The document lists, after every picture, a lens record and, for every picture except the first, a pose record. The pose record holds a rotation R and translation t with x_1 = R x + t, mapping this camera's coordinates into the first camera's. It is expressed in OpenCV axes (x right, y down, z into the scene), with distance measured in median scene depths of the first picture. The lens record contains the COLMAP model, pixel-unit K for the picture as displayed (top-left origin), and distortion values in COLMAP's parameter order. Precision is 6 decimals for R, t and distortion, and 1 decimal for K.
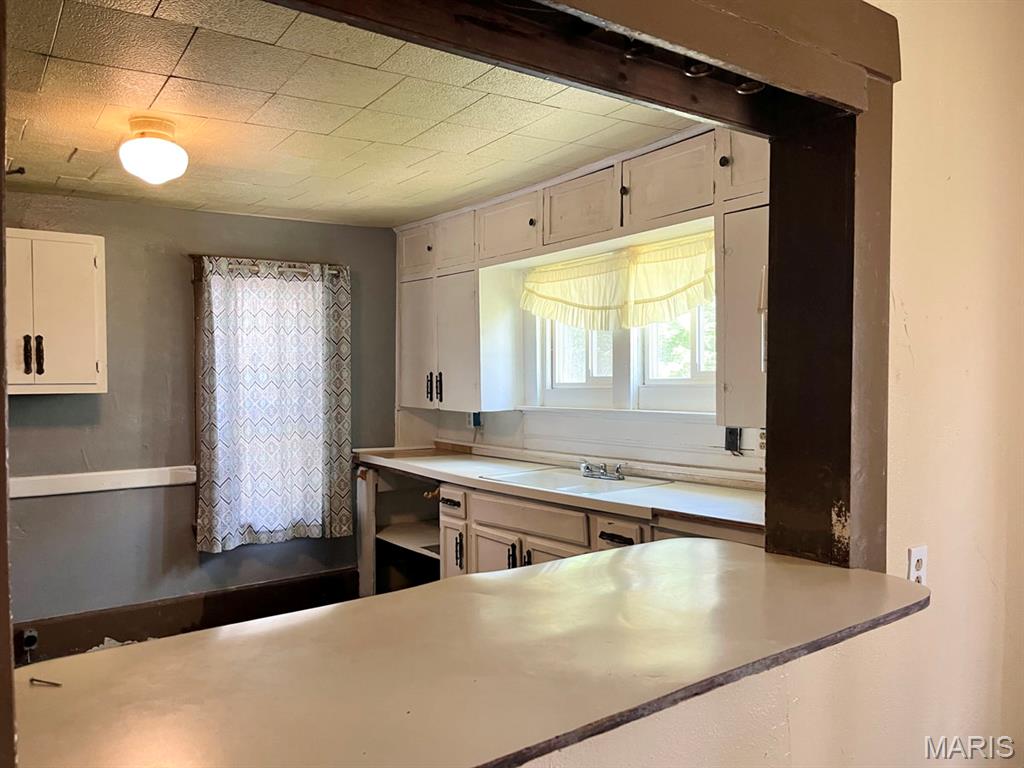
lens RADIAL K [[770.5, 0, 516.6], [0, 770.5, 388.6], [0, 0, 1]] dist [0.067102, -0.095560]
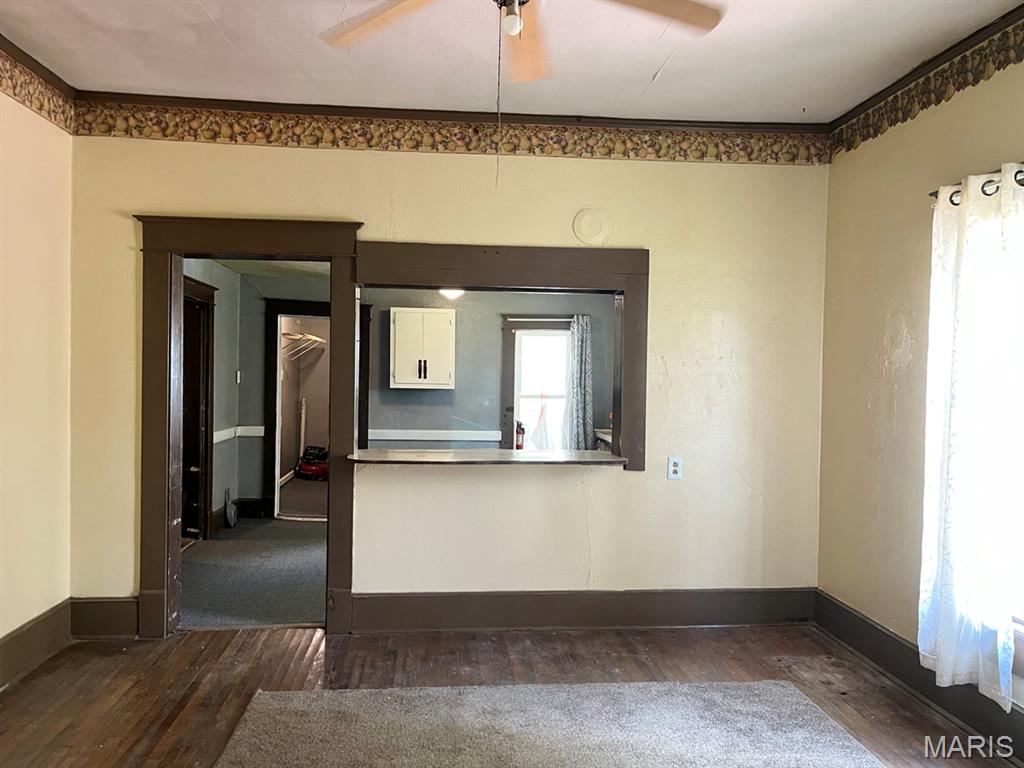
lens RADIAL K [[816.3, 0, 515.2], [0, 816.3, 391.2], [0, 0, 1]] dist [0.032372, -0.042252]
pose [[0.858434, 0.026324, -0.512248, 0.632929], [-0.029874, 0.999553, 0.001302, 0.003699], [0.512053, 0.014185, 0.858837, -0.658791]]
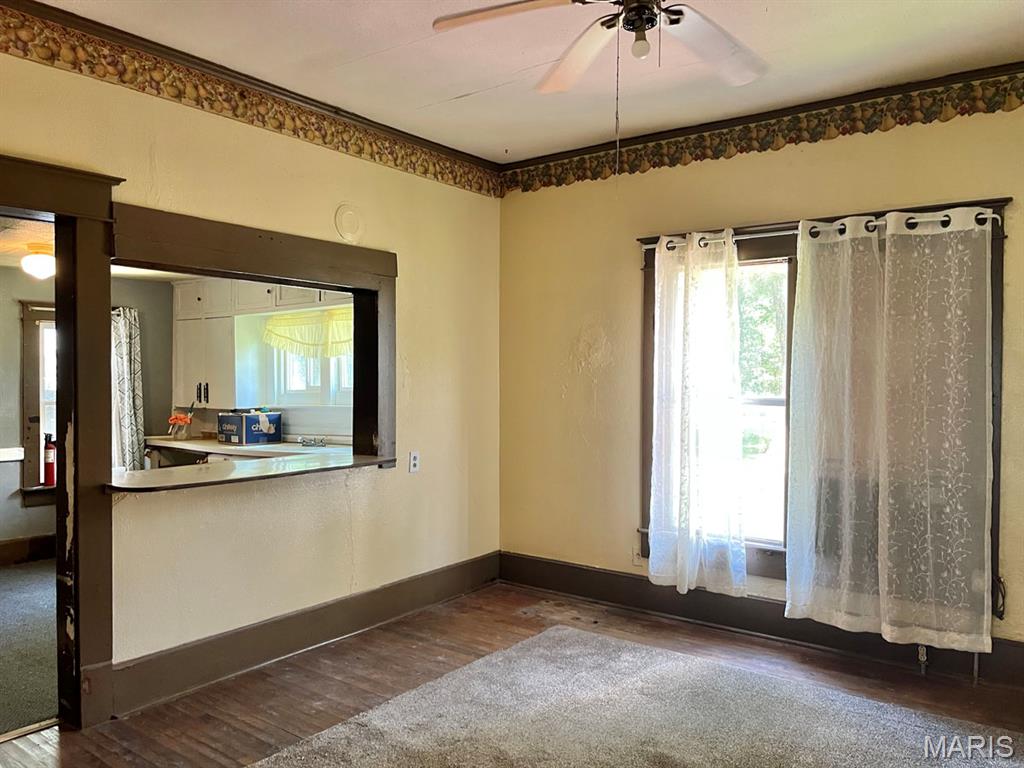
lens RADIAL K [[770.5, 0, 516.6], [0, 770.5, 388.6], [0, 0, 1]] dist [0.067102, -0.095560]
pose [[0.957005, 0.000247, 0.290072, 0.044367], [0.003543, 0.999915, -0.012543, 0.012454], [-0.290050, 0.013032, 0.956923, -0.707165]]
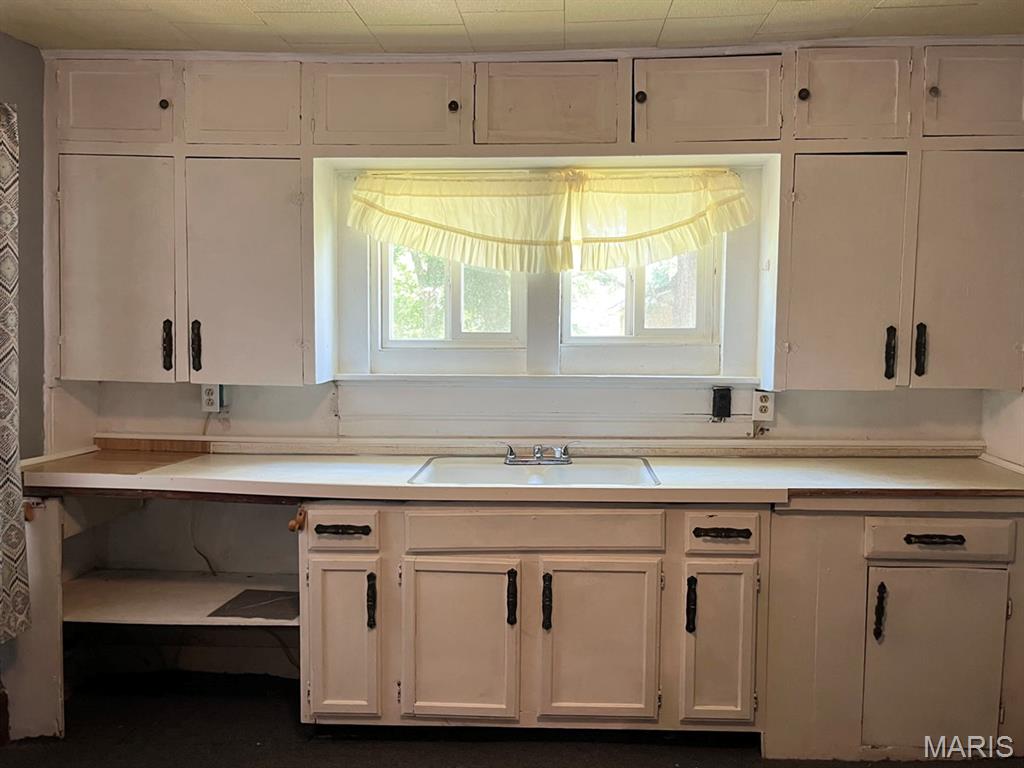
lens RADIAL K [[830.5, 0, 485.5], [0, 830.5, 392.0], [0, 0, 1]] dist [0.011416, 0.012268]
pose [[0.634893, -0.041915, 0.771462, -0.531034], [-0.000425, 0.998508, 0.054600, -0.001732], [-0.772600, -0.034993, 0.633928, 0.487143]]
